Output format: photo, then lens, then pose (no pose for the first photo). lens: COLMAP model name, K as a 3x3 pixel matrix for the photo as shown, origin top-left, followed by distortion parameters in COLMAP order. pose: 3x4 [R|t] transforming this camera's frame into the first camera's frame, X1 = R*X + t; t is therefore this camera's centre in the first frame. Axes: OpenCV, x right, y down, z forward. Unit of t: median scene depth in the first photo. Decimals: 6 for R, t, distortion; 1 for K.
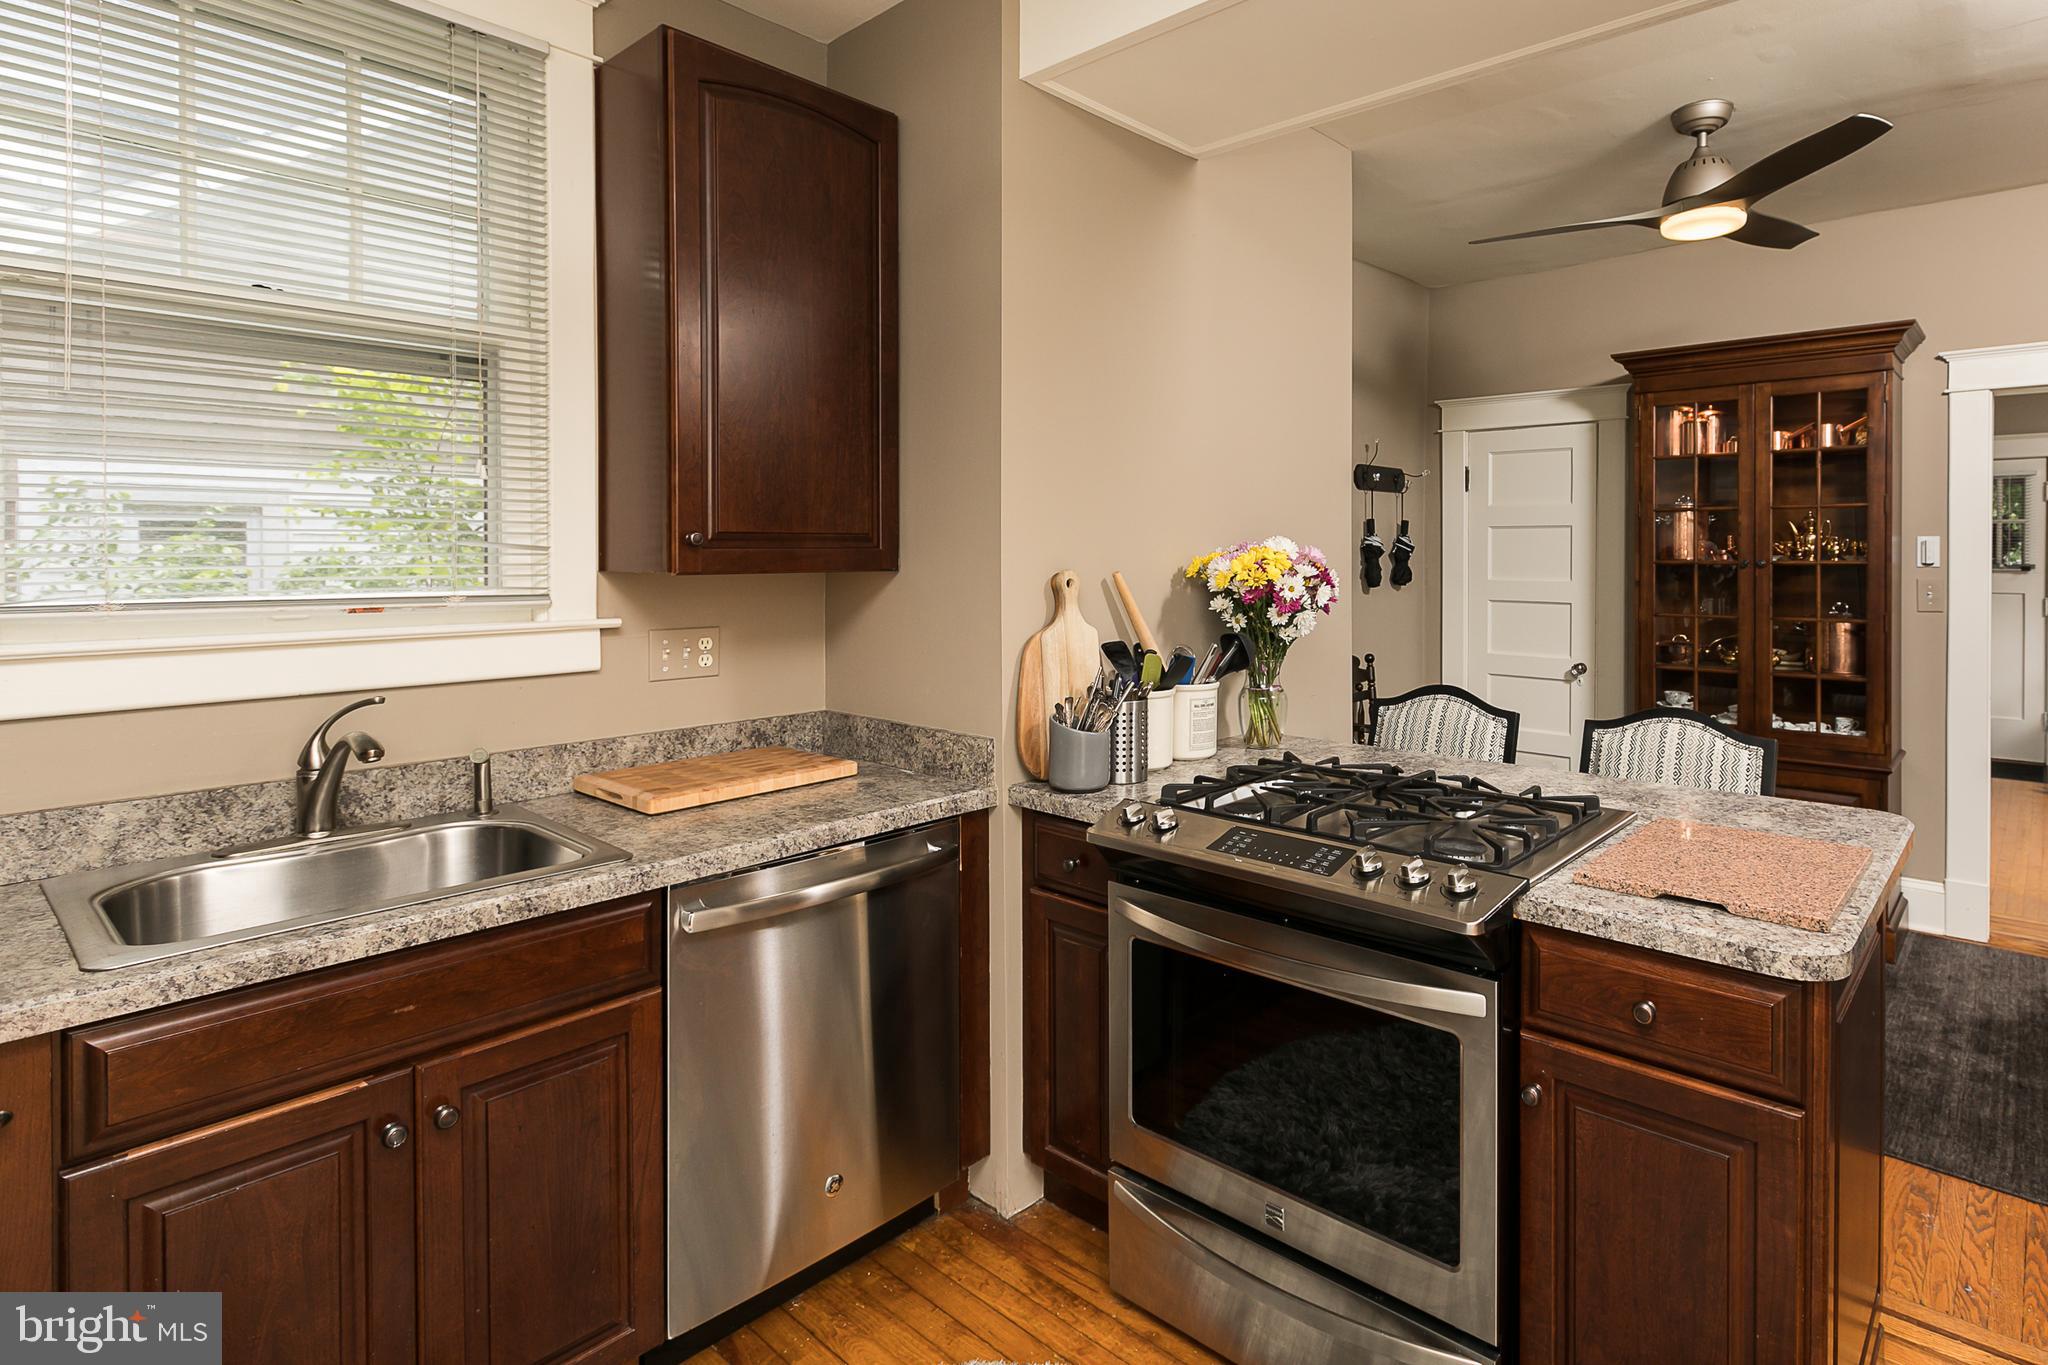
lens RADIAL K [[1158.7, 0, 1026.7], [0, 1158.7, 568.3], [0, 0, 1]] dist [-0.005241, -0.001971]
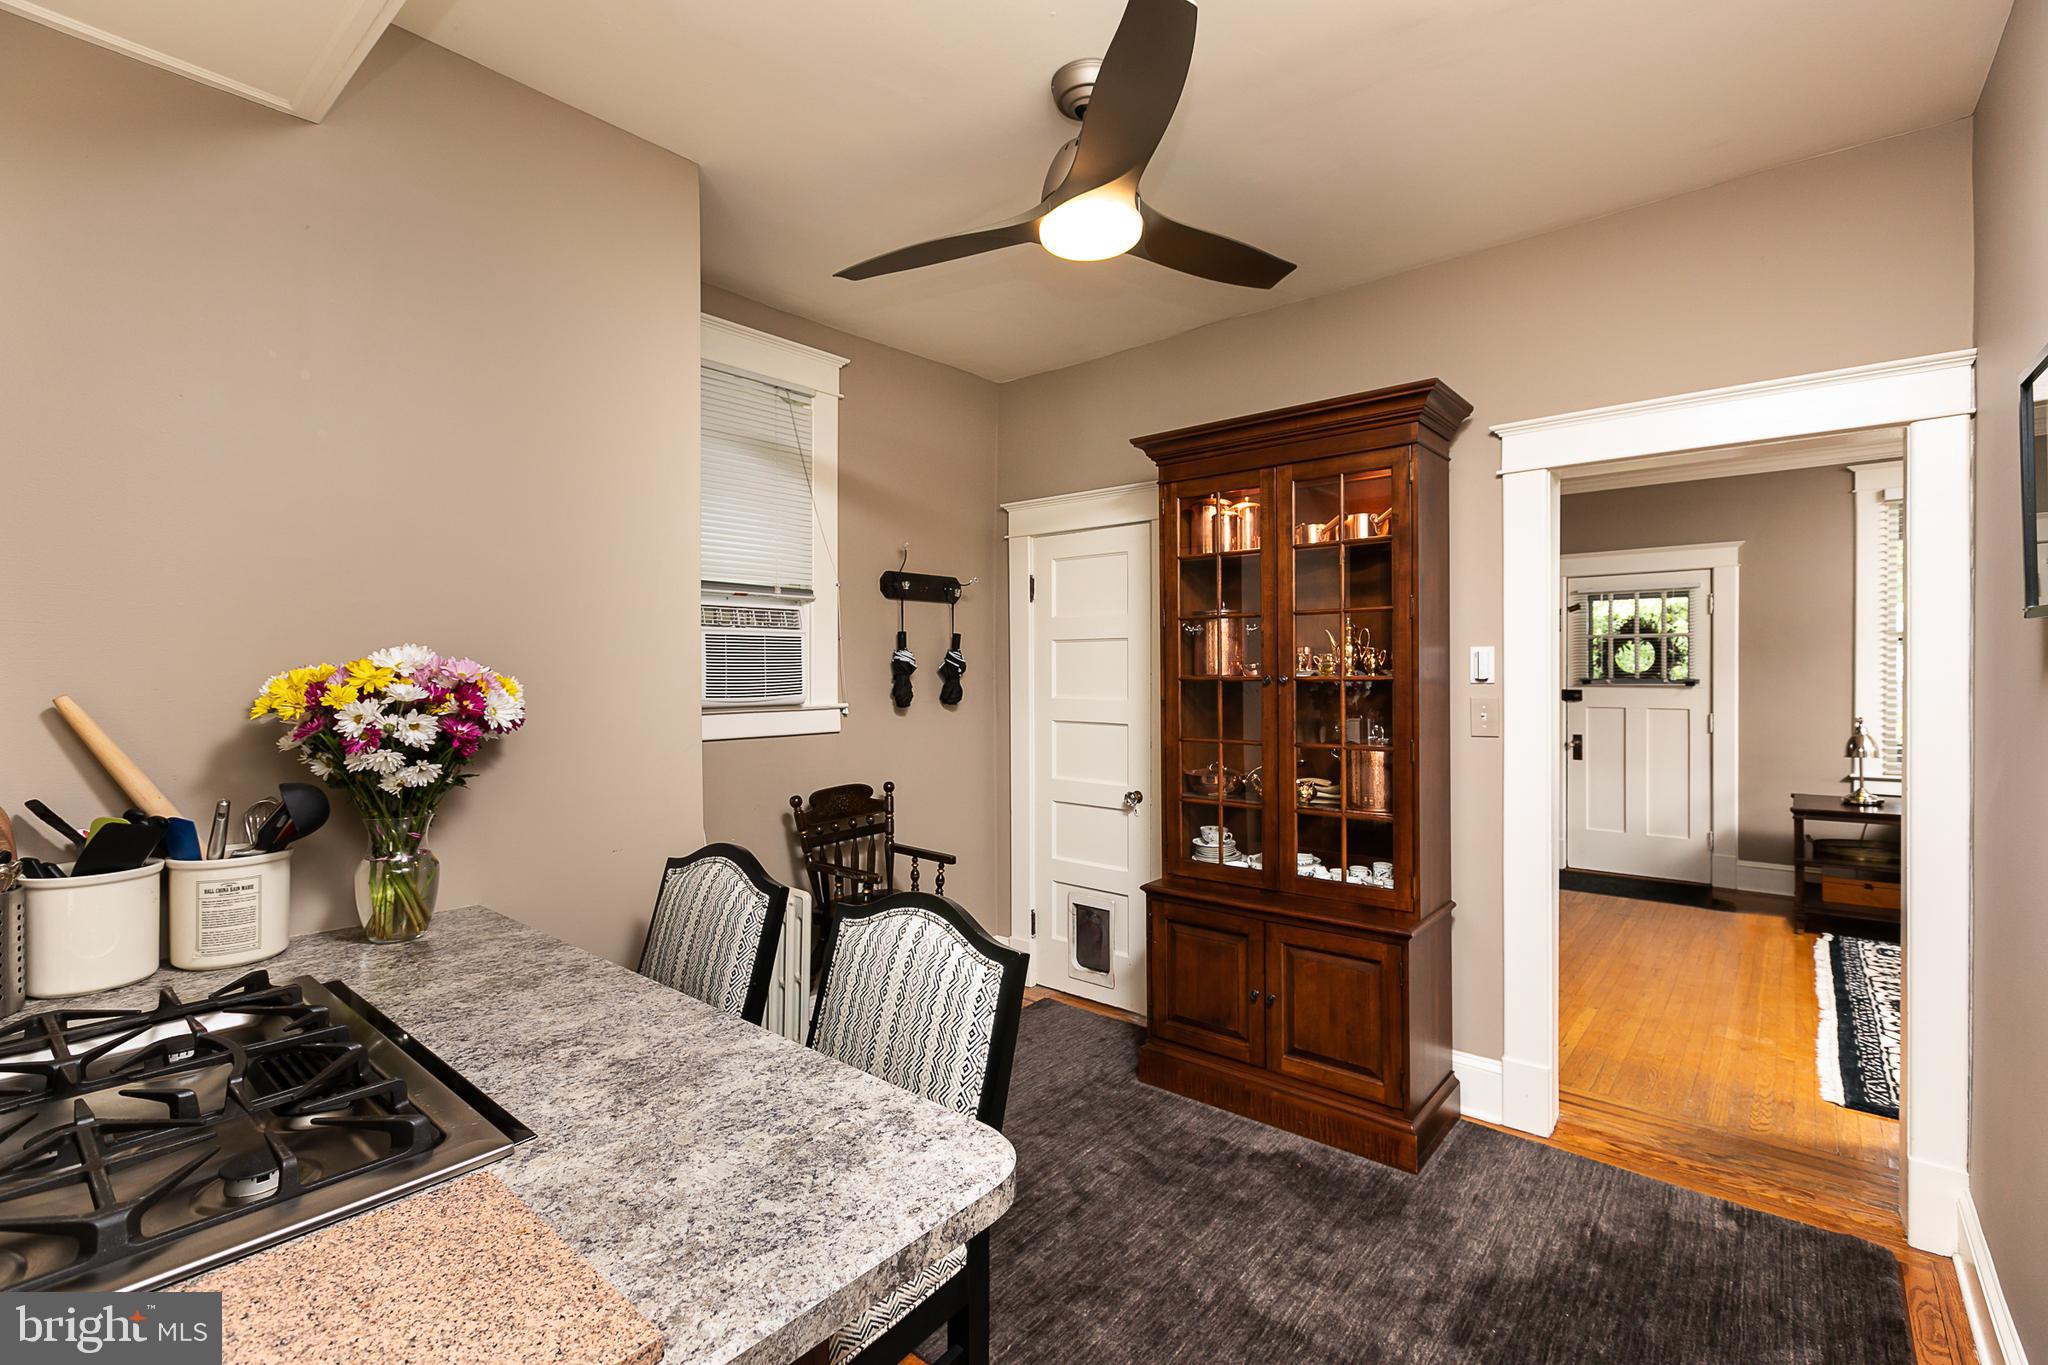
lens RADIAL K [[907.3, 0, 1024.0], [0, 907.3, 682.5], [0, 0, 1]] dist [-0.001826, -0.000718]
pose [[0.999958, -0.003744, -0.008326, 0.436680], [0.003722, 0.999989, -0.002690, -0.001135], [0.008336, 0.002659, 0.999962, 0.325839]]
